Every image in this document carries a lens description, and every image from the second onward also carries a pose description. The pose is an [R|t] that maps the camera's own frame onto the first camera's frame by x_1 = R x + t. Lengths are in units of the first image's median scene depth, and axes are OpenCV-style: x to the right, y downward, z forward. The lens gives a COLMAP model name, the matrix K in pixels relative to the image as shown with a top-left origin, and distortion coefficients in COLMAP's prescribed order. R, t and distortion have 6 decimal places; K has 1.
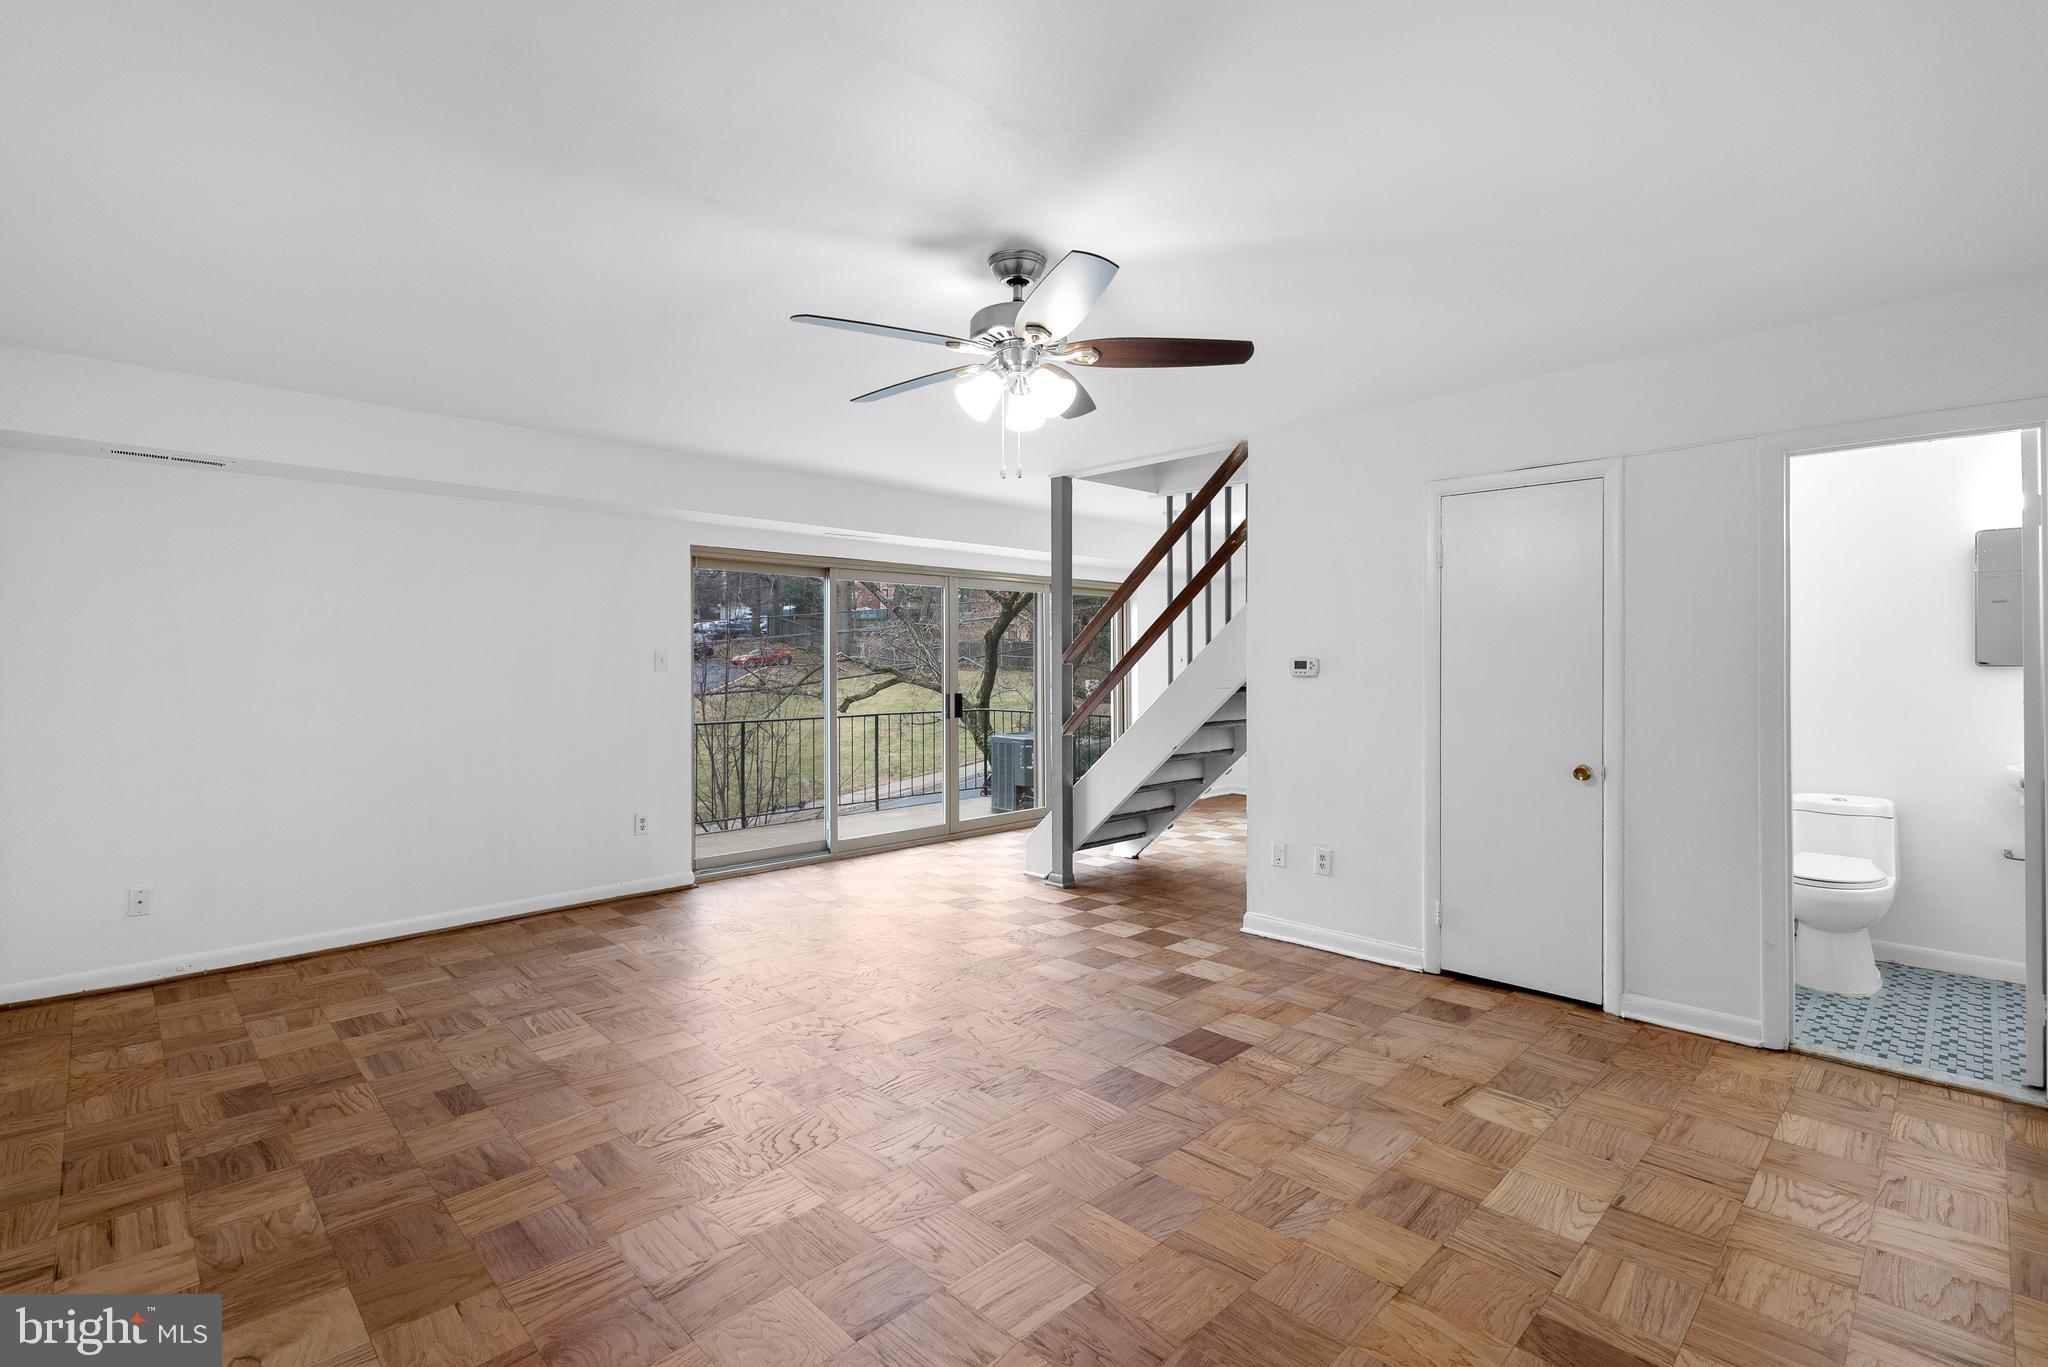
lens RADIAL K [[930.0, 0, 1024.0], [0, 930.0, 683.5], [0, 0, 1]] dist [-0.003747, 0.000045]
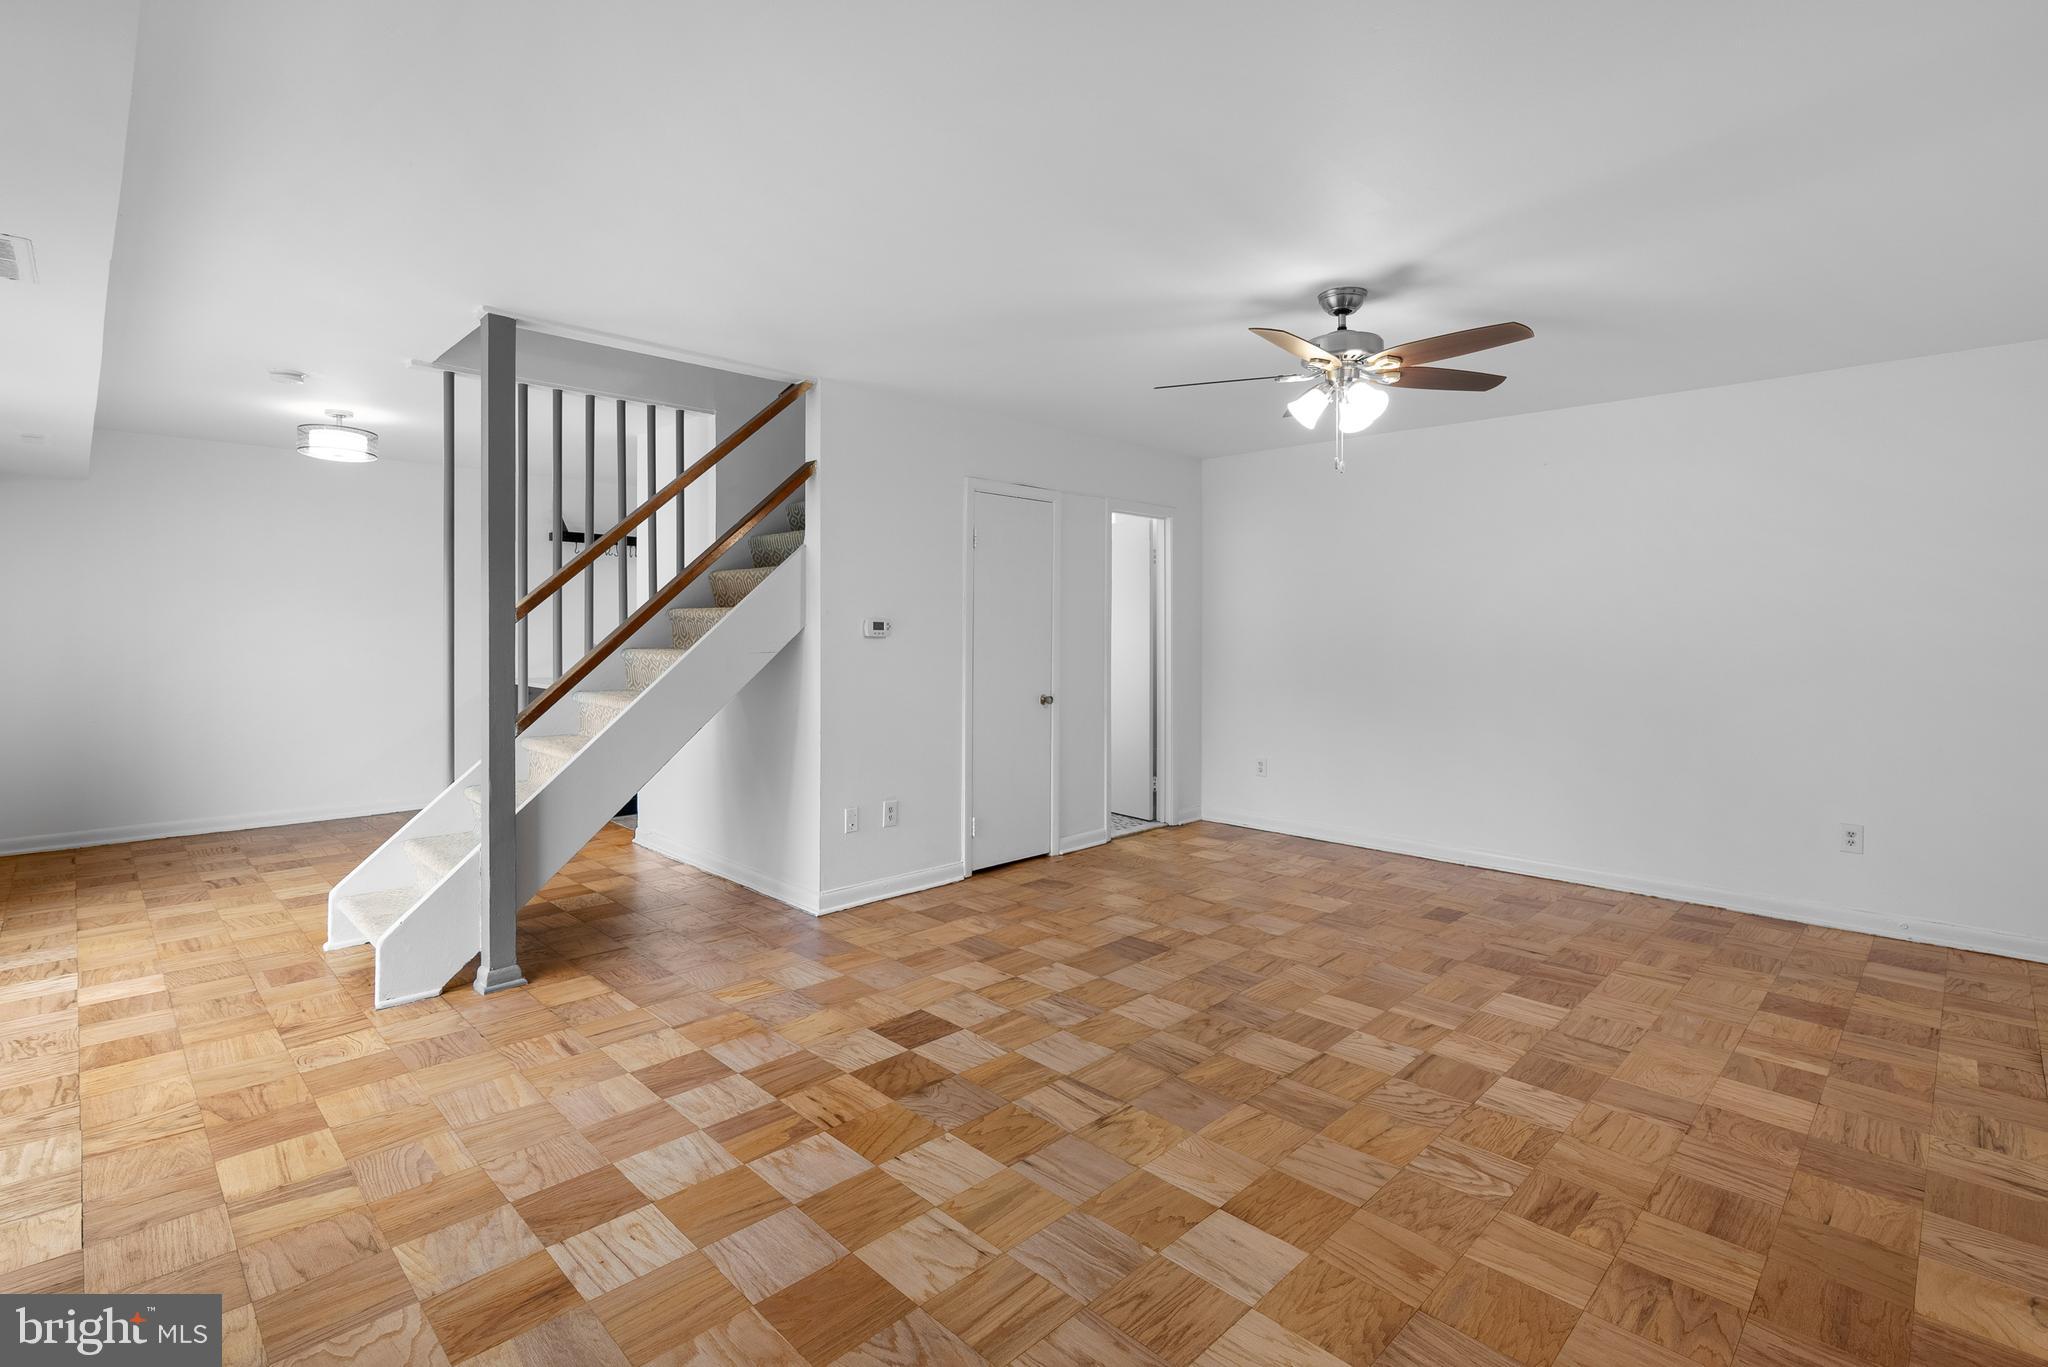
lens RADIAL K [[962.7, 0, 1014.0], [0, 962.7, 640.6], [0, 0, 1]] dist [-0.000932, 0.000173]
pose [[-0.002513, -0.011591, 0.999930, -1.043811], [0.019269, 0.999747, 0.011637, -0.018281], [-0.999811, 0.019297, -0.002289, 1.176464]]
